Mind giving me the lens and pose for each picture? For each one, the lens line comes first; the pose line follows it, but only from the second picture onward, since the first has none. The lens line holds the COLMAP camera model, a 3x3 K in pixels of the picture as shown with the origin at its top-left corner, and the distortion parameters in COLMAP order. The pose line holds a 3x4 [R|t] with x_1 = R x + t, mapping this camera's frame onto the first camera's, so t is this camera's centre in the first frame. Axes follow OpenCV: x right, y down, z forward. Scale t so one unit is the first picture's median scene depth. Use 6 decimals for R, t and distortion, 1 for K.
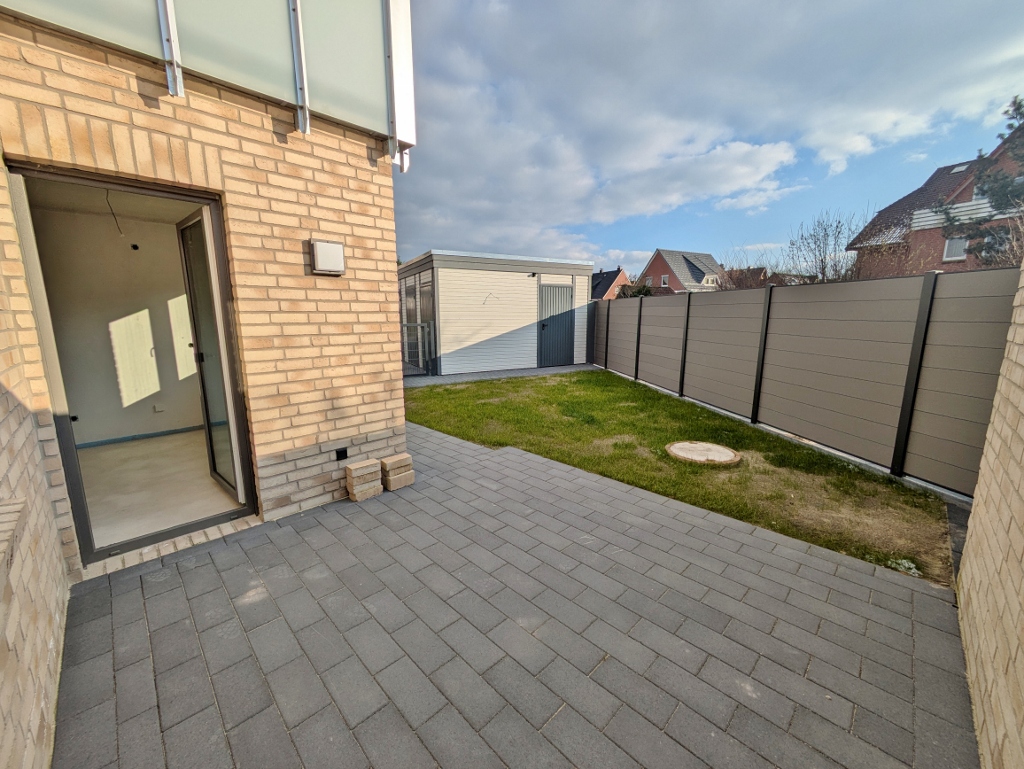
lens RADIAL K [[401.8, 0, 511.1], [0, 401.8, 385.2], [0, 0, 1]] dist [-0.002566, 0.000682]
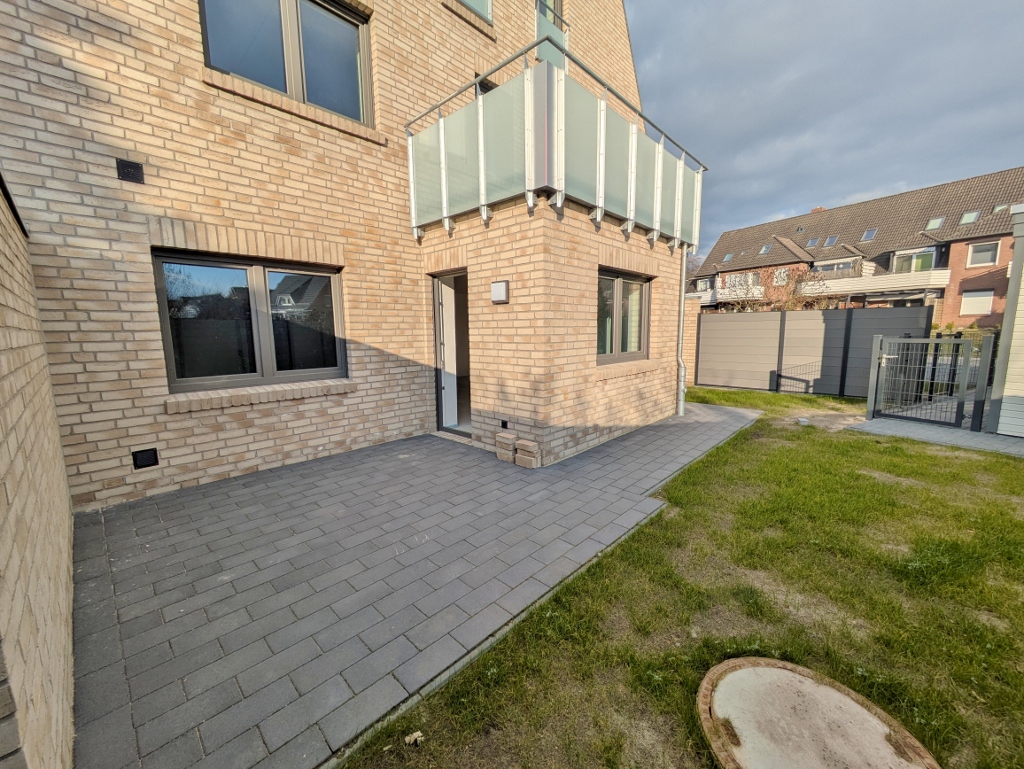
lens RADIAL K [[401.8, 0, 512.3], [0, 401.8, 386.0], [0, 0, 1]] dist [-0.002566, 0.000682]
pose [[0.033333, 0.142048, -0.989298, 1.042499], [-0.161566, 0.977595, 0.134924, -0.172983], [0.986299, 0.155339, 0.055536, 0.963235]]
